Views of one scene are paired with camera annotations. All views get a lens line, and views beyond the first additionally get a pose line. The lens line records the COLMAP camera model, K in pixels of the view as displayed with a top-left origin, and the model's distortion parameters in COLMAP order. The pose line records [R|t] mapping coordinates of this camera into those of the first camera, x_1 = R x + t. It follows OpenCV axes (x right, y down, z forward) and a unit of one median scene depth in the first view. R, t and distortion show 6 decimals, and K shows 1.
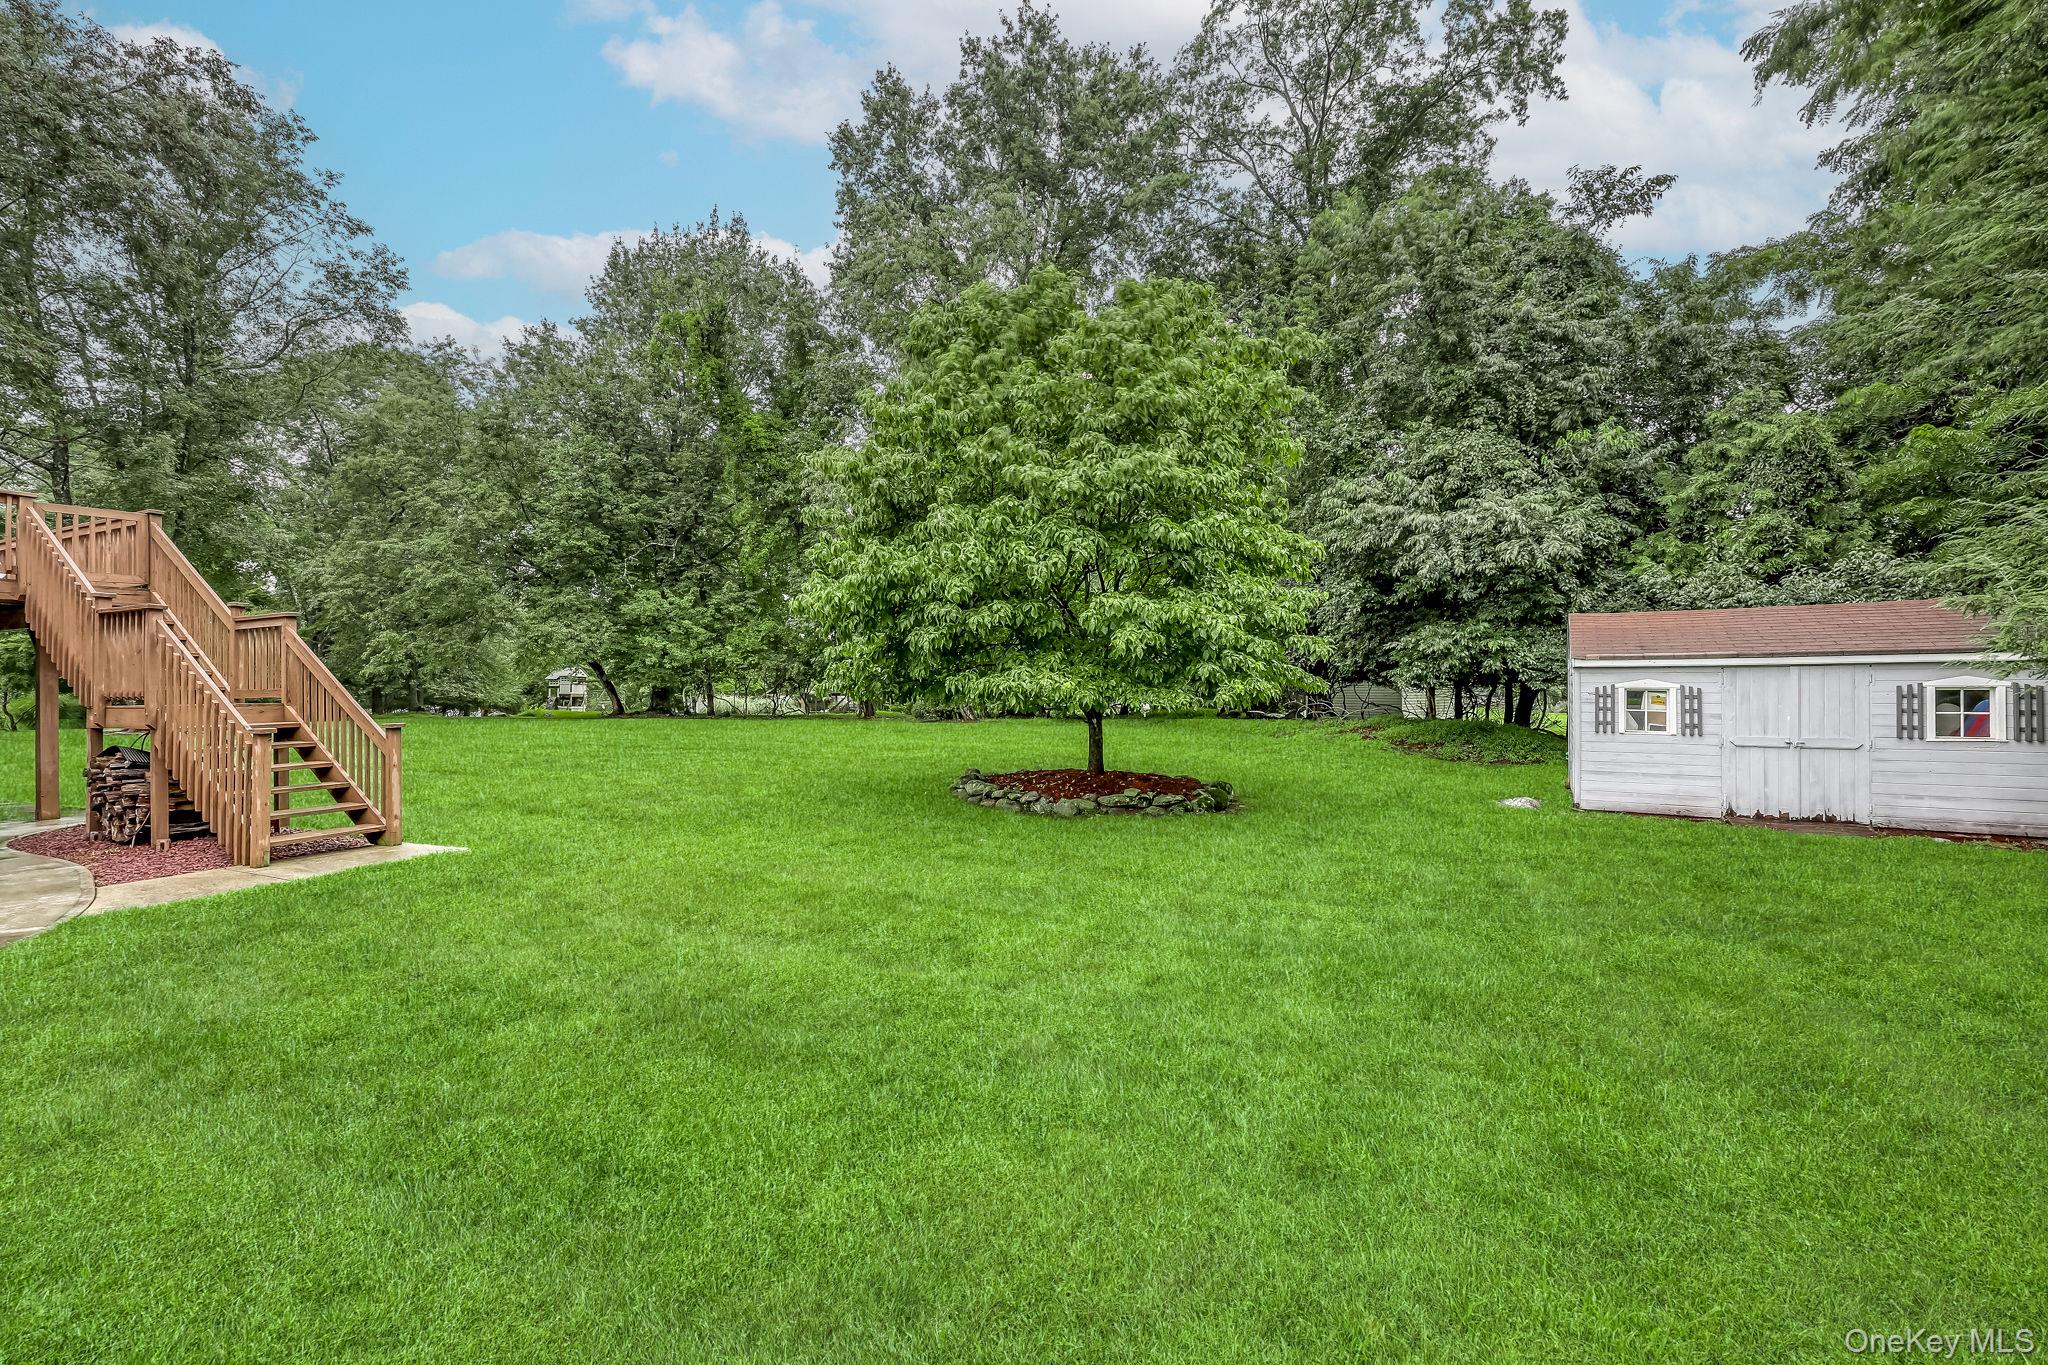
lens RADIAL K [[860.1, 0, 1027.2], [0, 860.1, 674.8], [0, 0, 1]] dist [0.001278, 0.000768]
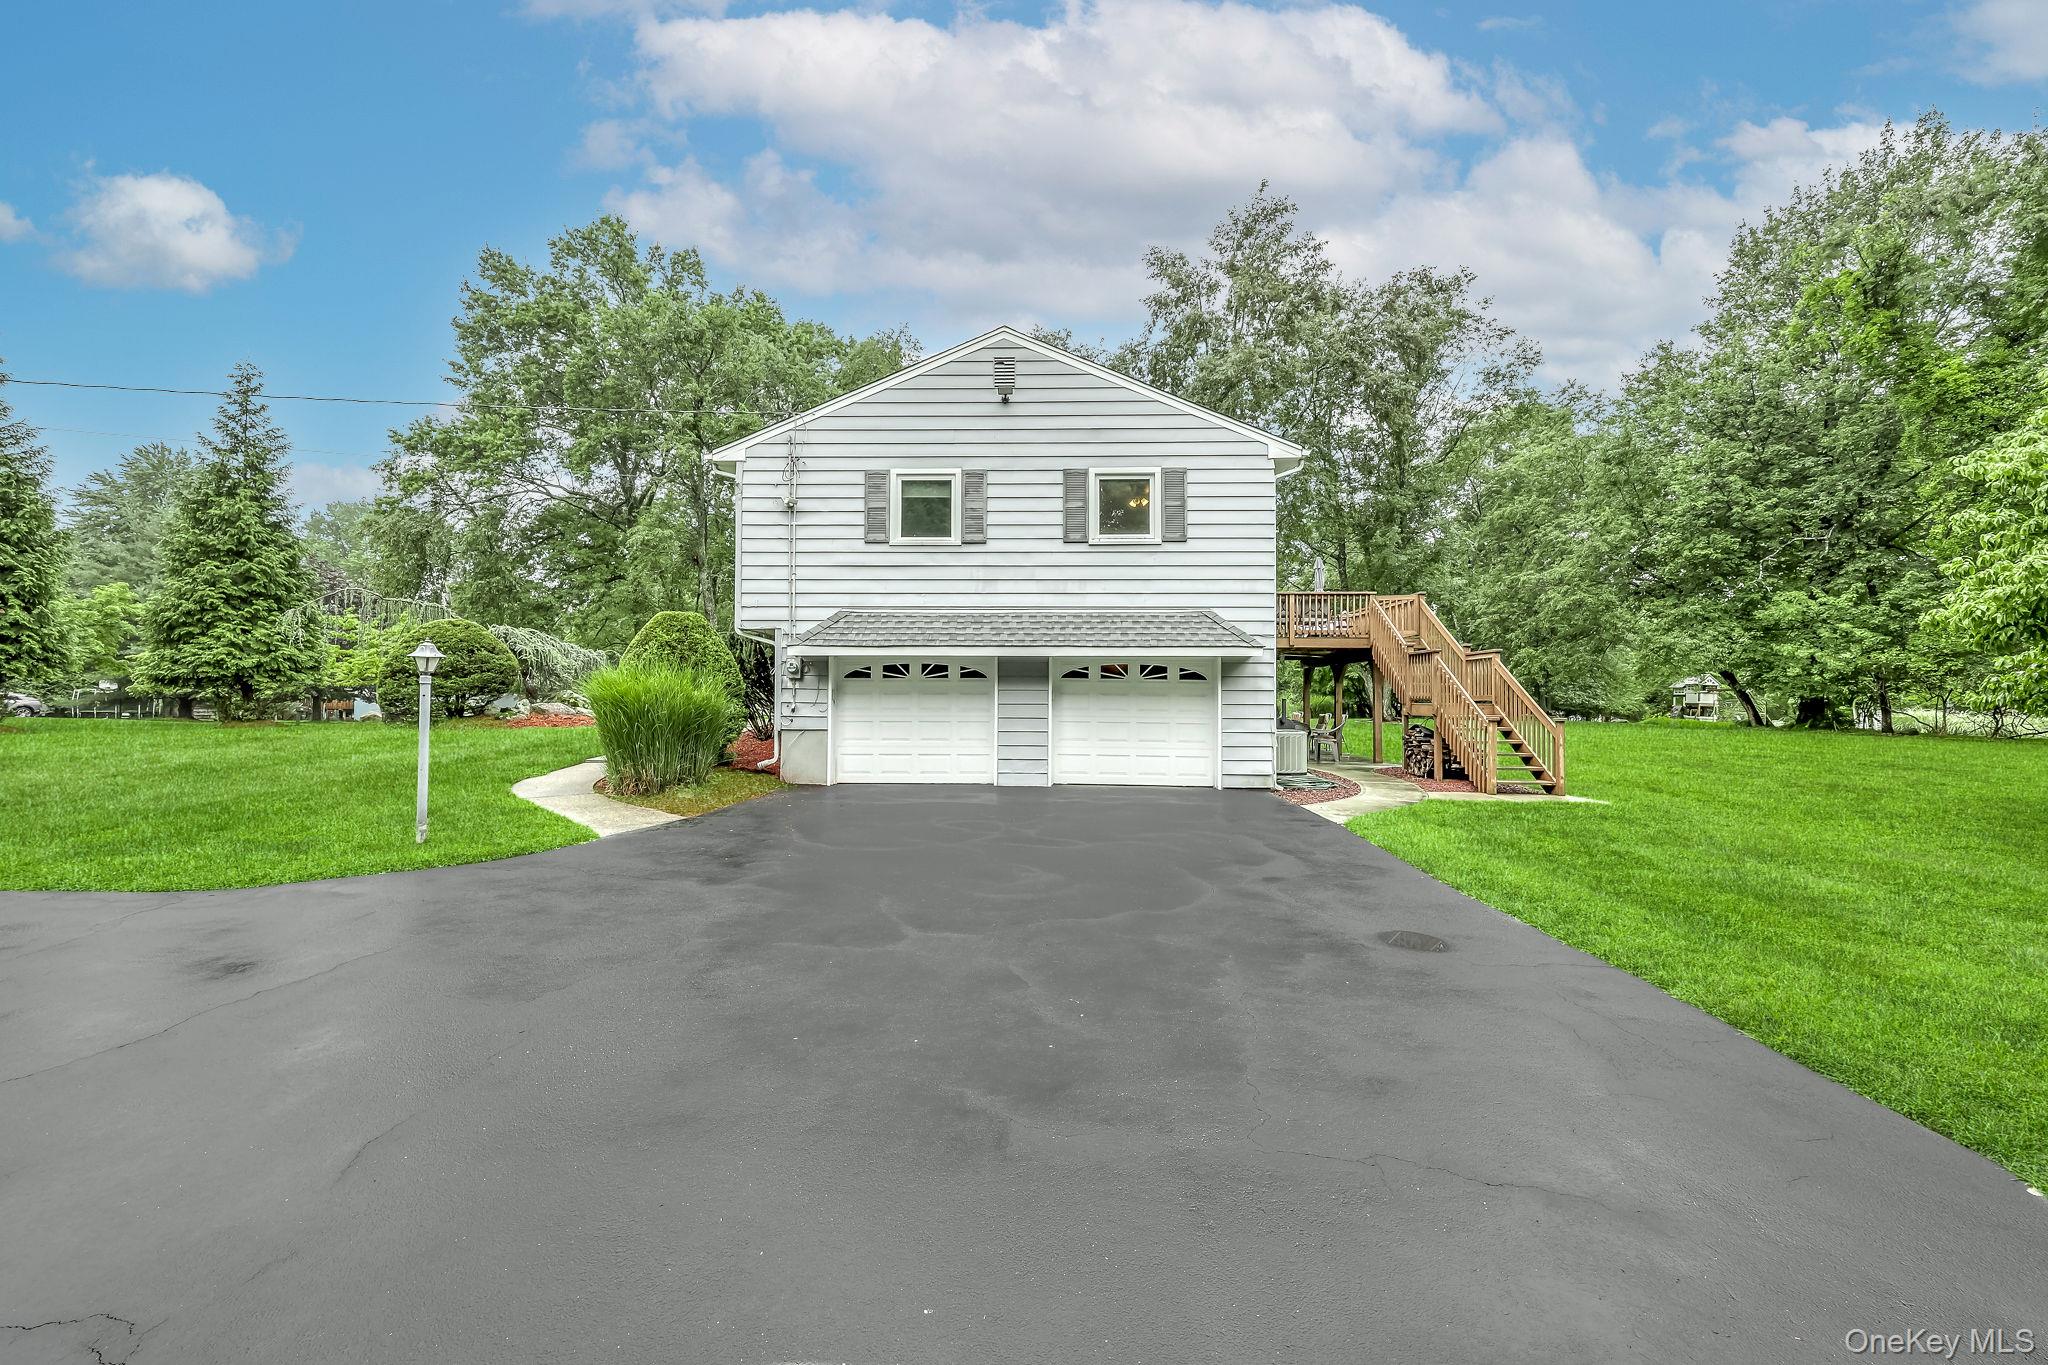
lens RADIAL K [[860.1, 0, 1024.5], [0, 860.1, 673.0], [0, 0, 1]] dist [0.001278, 0.000768]
pose [[0.404299, -0.010572, -0.914566, 0.068126], [0.000460, 0.999935, -0.011356, -0.001893], [0.914627, 0.004171, 0.404278, -0.117309]]
